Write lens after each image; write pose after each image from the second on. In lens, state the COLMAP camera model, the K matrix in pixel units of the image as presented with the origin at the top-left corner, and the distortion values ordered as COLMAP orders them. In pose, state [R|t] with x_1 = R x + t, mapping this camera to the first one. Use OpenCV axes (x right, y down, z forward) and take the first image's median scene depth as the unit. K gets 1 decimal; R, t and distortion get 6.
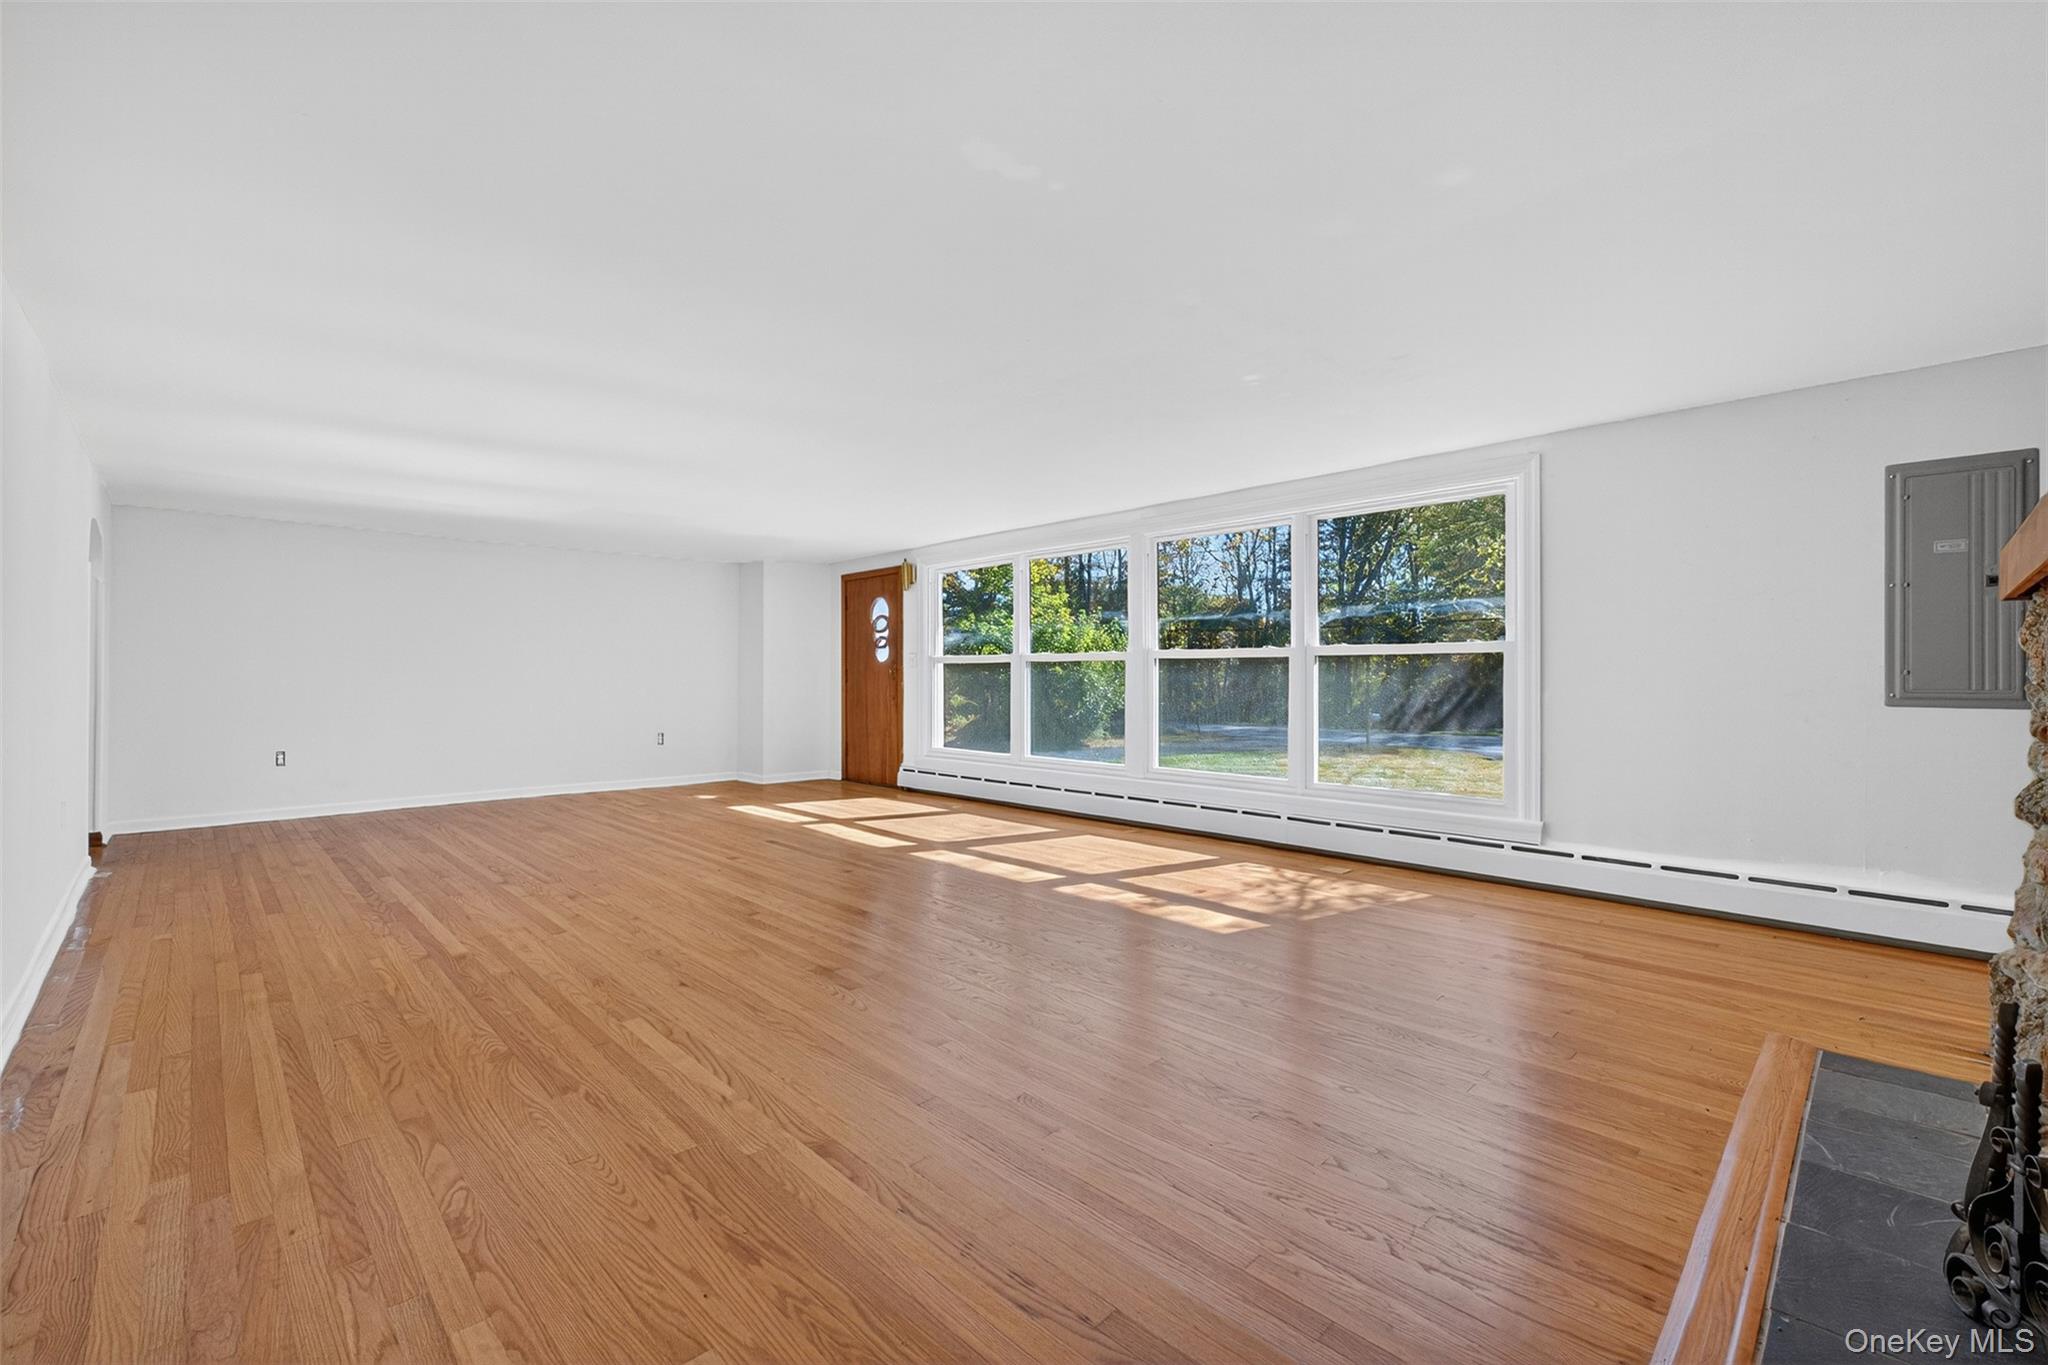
lens RADIAL K [[849.2, 0, 1046.0], [0, 849.2, 682.4], [0, 0, 1]] dist [-0.000230, -0.000281]
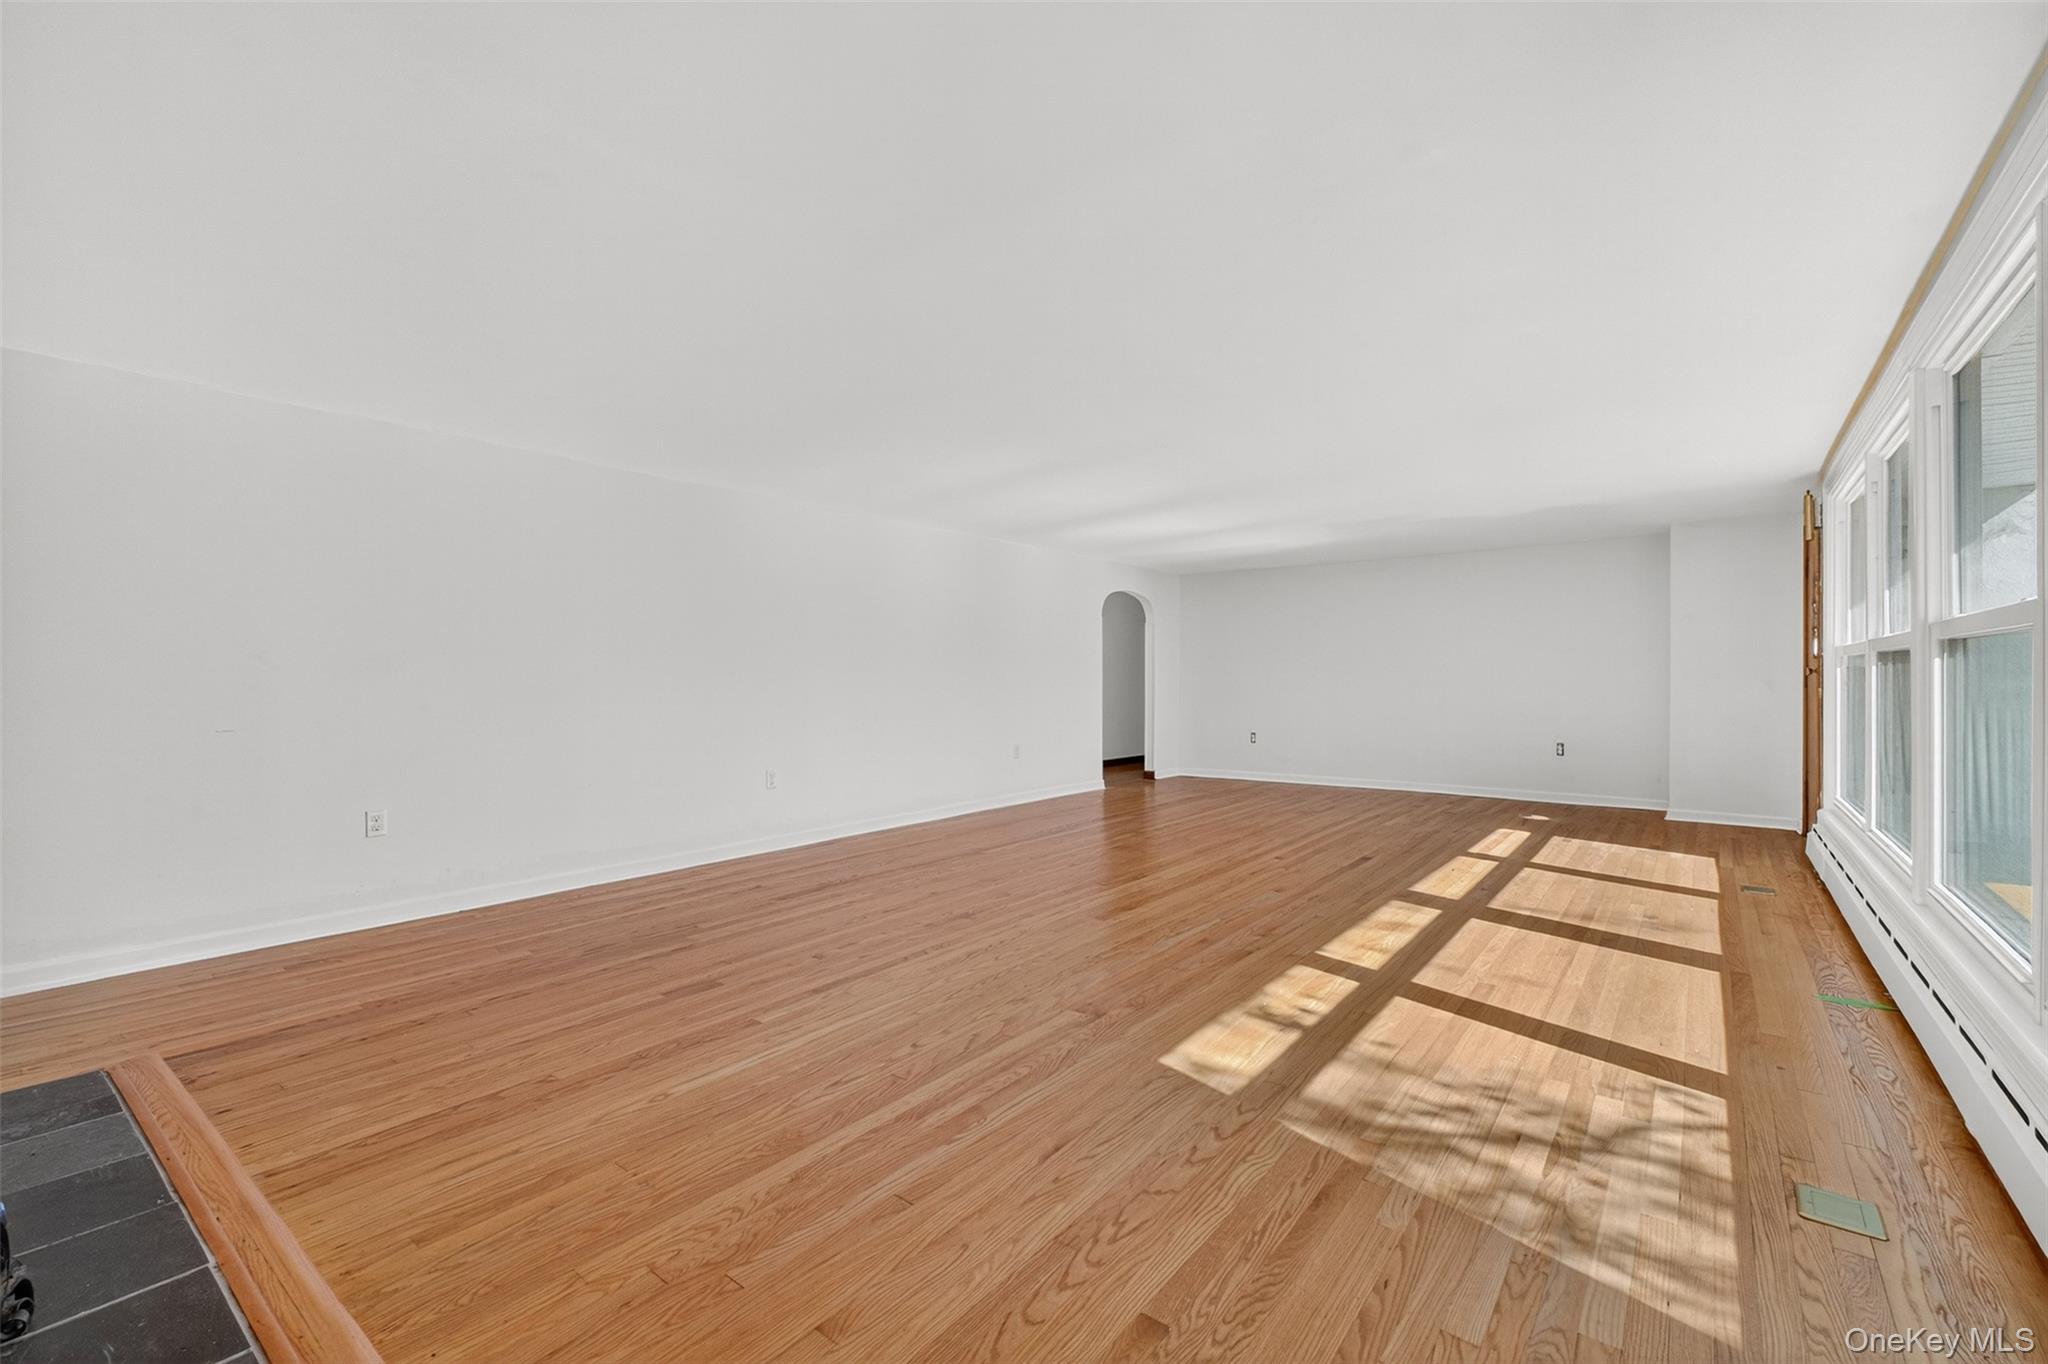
lens RADIAL K [[880.9, 0, 1035.6], [0, 880.9, 696.7], [0, 0, 1]] dist [0.000937, 0.000160]
pose [[0.126751, 0.025071, -0.991618, 1.023666], [-0.006456, 0.999680, 0.024450, -0.011728], [0.991914, 0.003302, 0.126873, 0.938279]]
